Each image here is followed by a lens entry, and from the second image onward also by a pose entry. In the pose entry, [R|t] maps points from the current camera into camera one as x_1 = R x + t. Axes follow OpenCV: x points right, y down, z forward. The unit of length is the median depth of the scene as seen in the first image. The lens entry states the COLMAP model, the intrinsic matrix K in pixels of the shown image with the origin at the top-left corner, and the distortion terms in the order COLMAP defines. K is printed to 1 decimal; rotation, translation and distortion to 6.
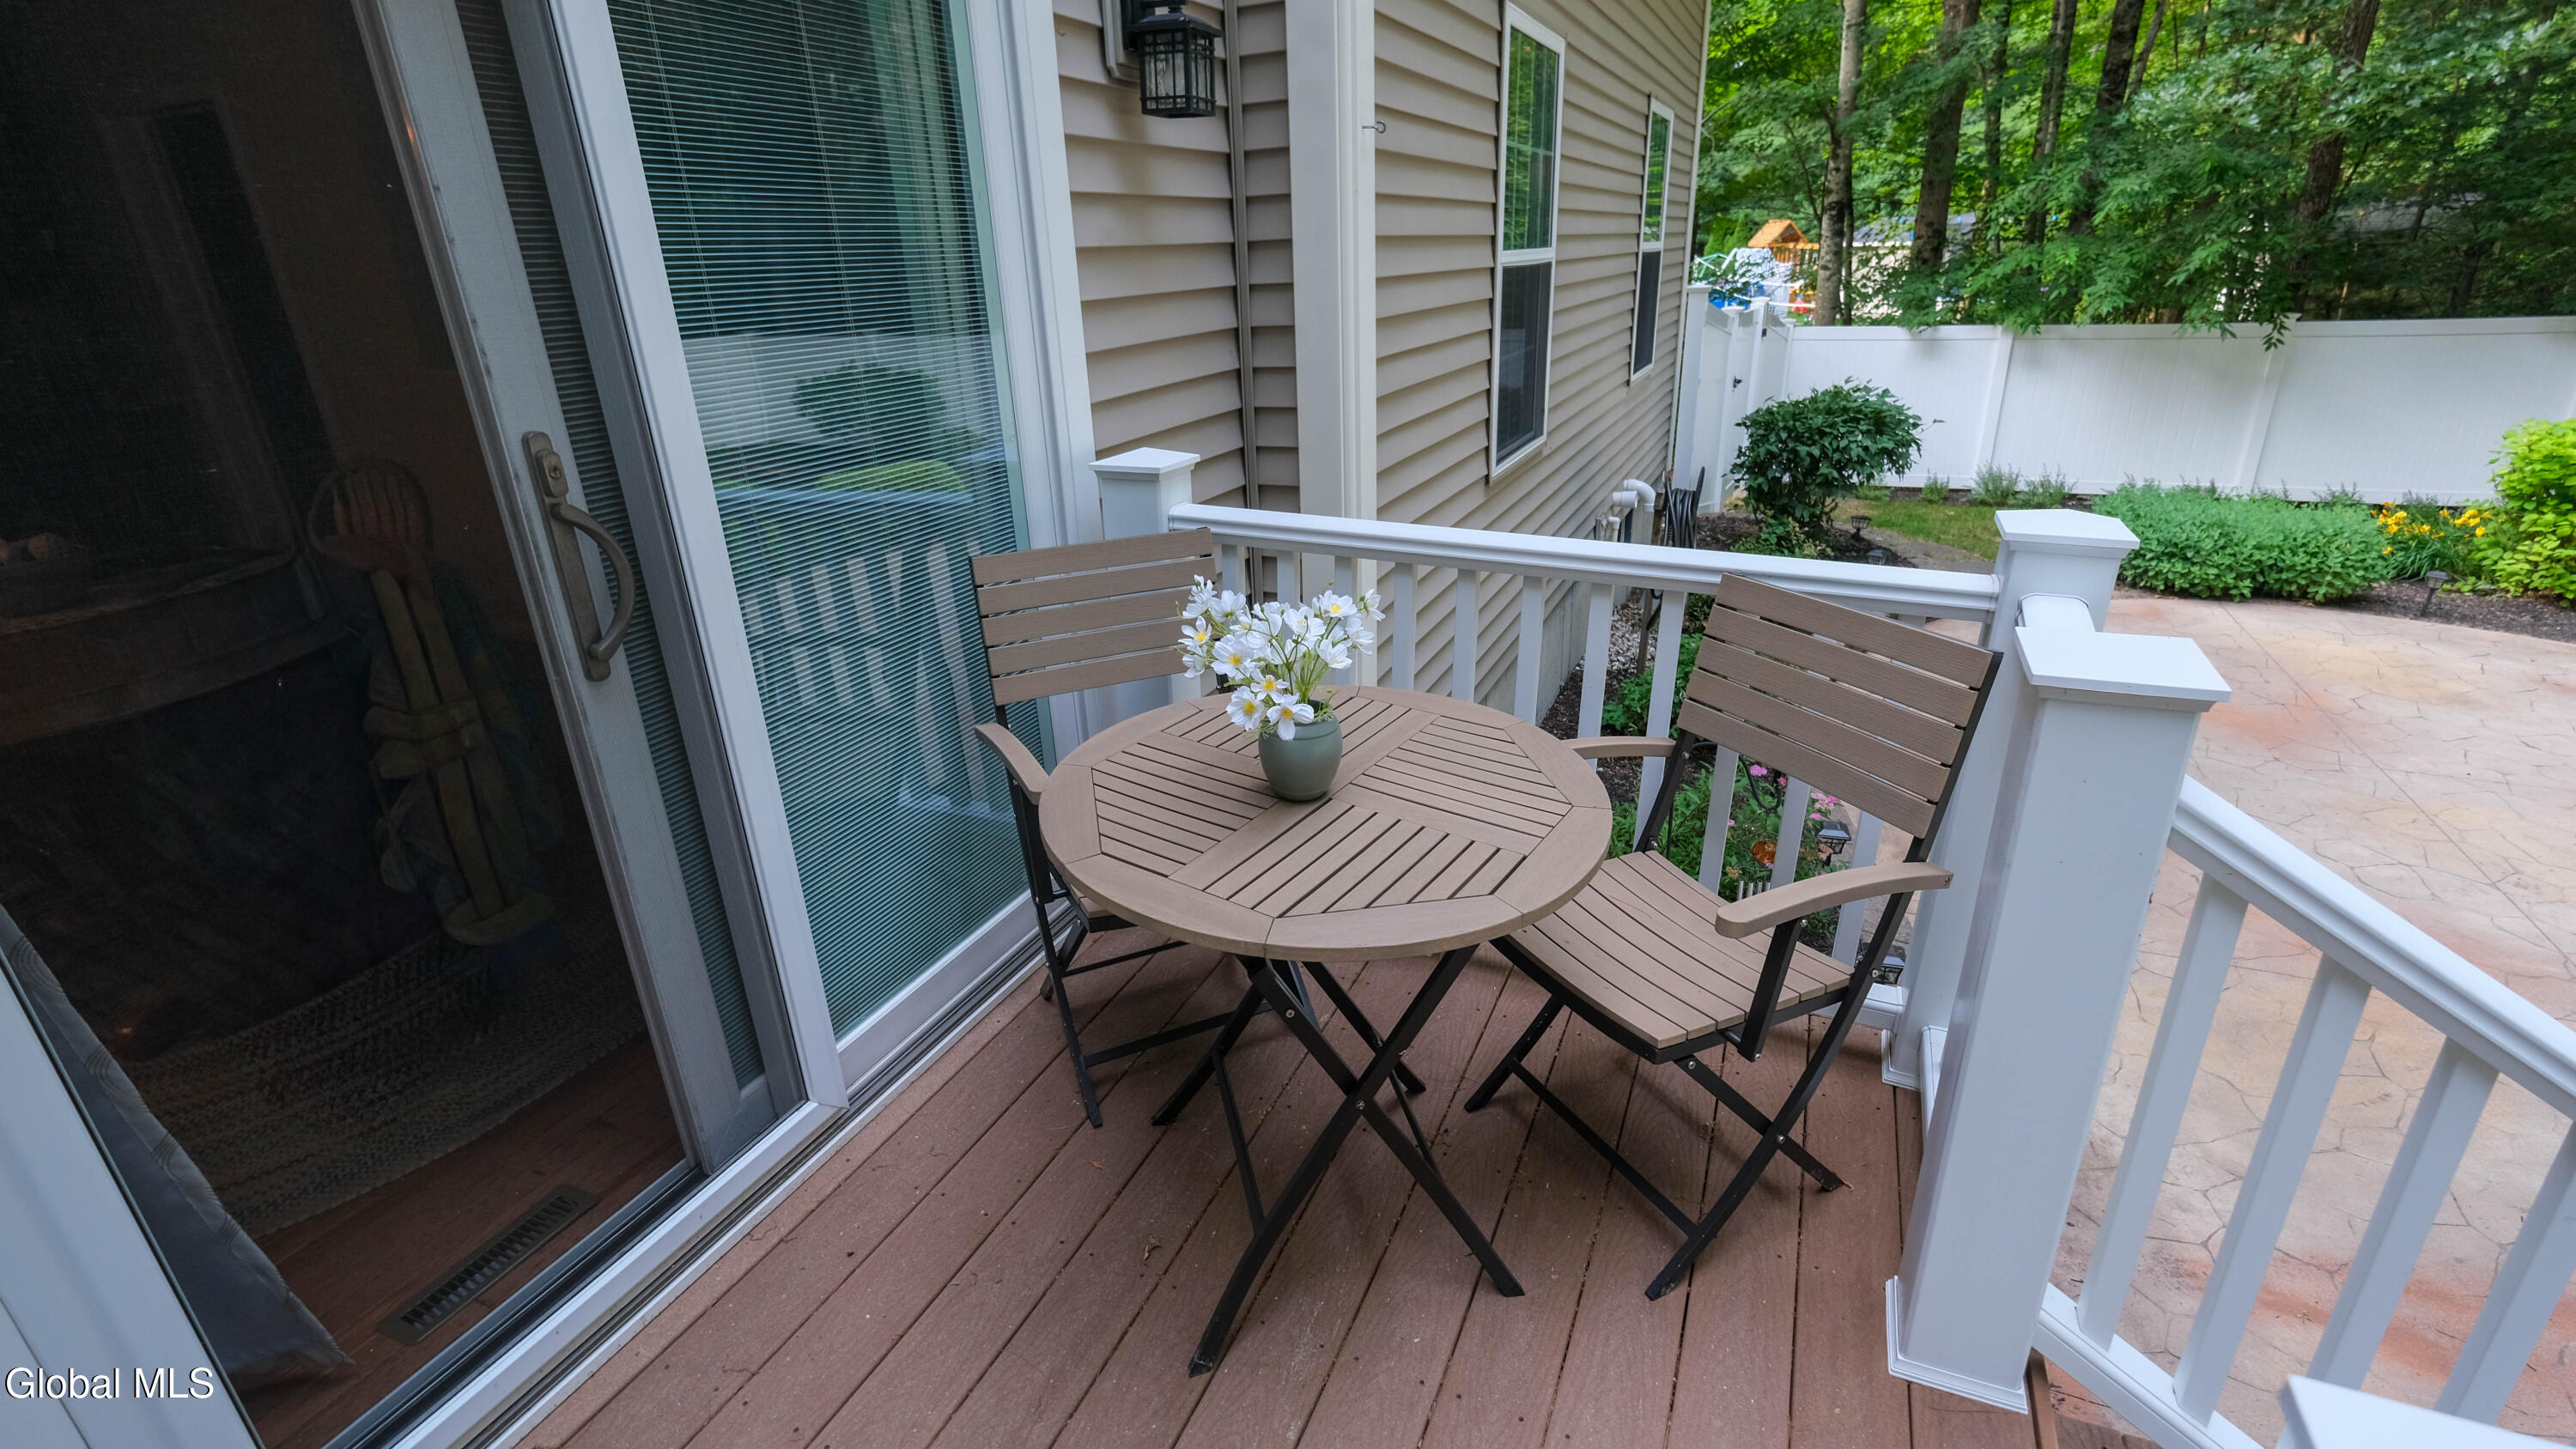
lens RADIAL K [[1148.9, 0, 1303.6], [0, 1148.9, 717.9], [0, 0, 1]] dist [0.000462, 0.001326]
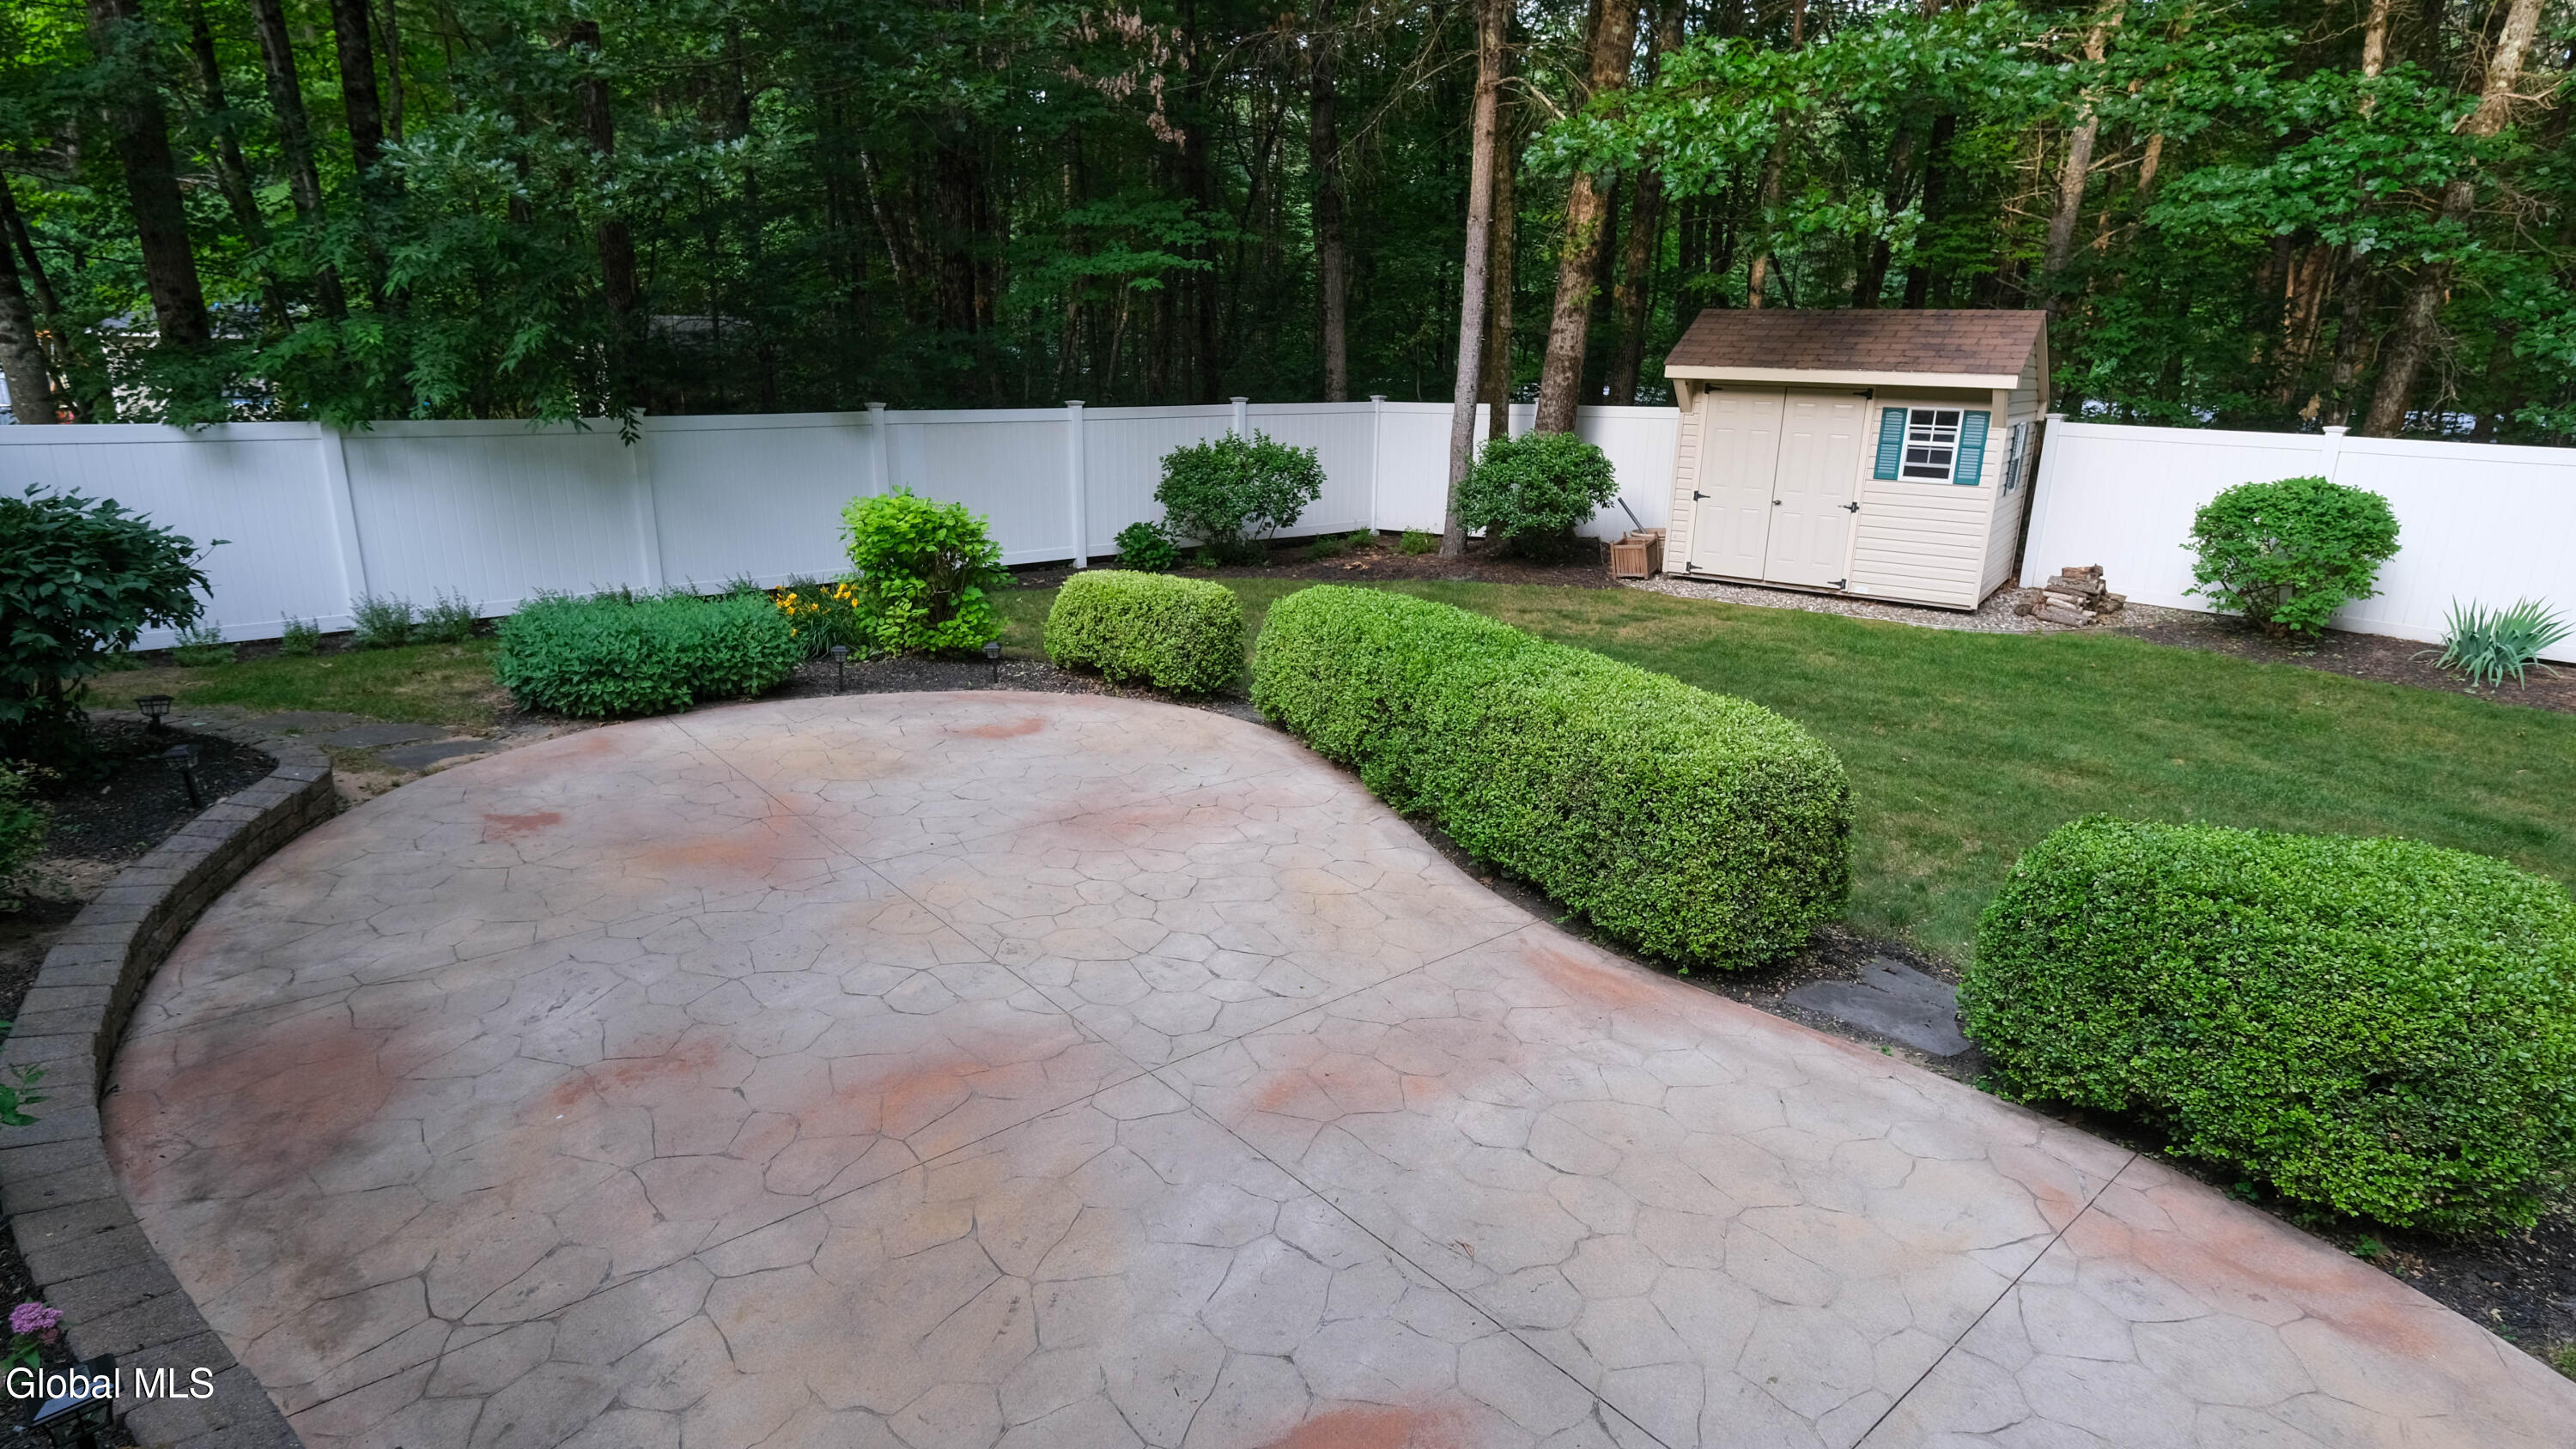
lens RADIAL K [[1305.5, 0, 1276.3], [0, 1305.5, 714.7], [0, 0, 1]] dist [-0.002846, -0.001059]
pose [[0.438925, -0.195879, 0.876913, 0.133228], [0.302206, 0.951274, 0.061225, -0.022713], [-0.846177, 0.238136, 0.476734, 0.138301]]
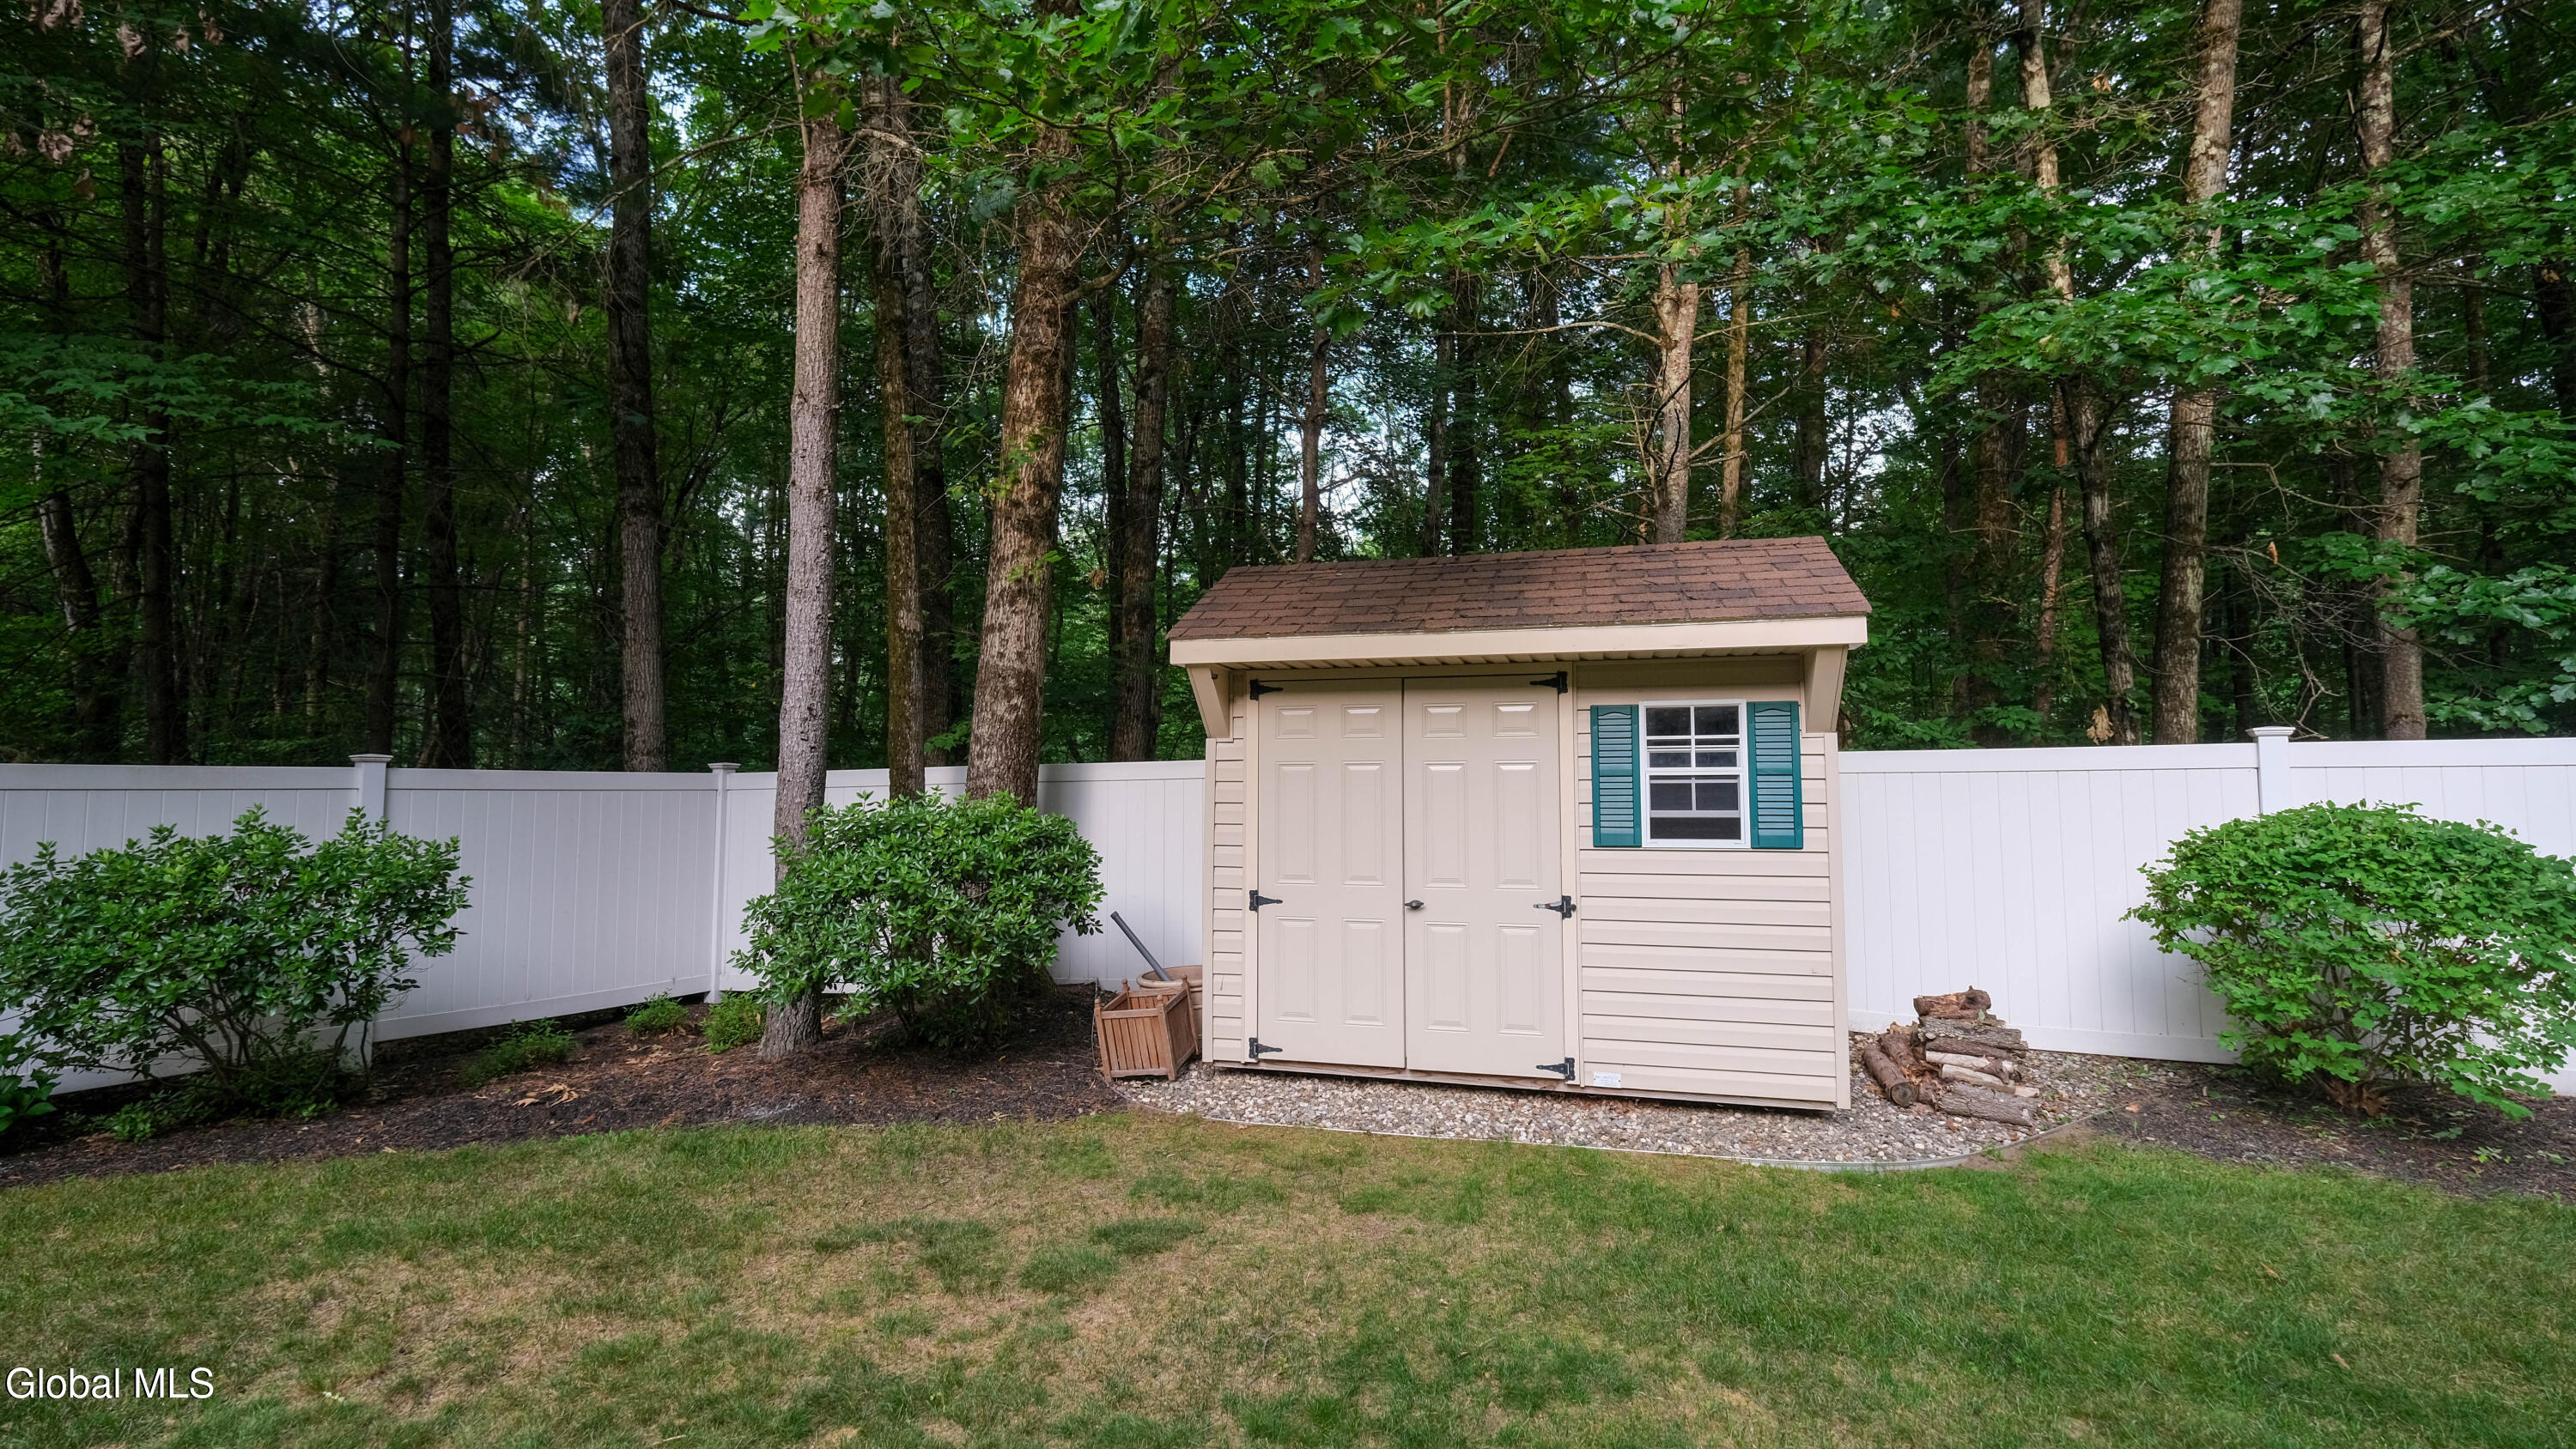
lens RADIAL K [[1125.8, 0, 1286.5], [0, 1125.8, 719.4], [0, 0, 1]] dist [-0.000951, 0.000310]
pose [[0.106282, 0.107569, 0.988500, 1.199162], [0.368178, 0.919213, -0.139615, -0.023093], [-0.923661, 0.378783, 0.058091, 0.313731]]
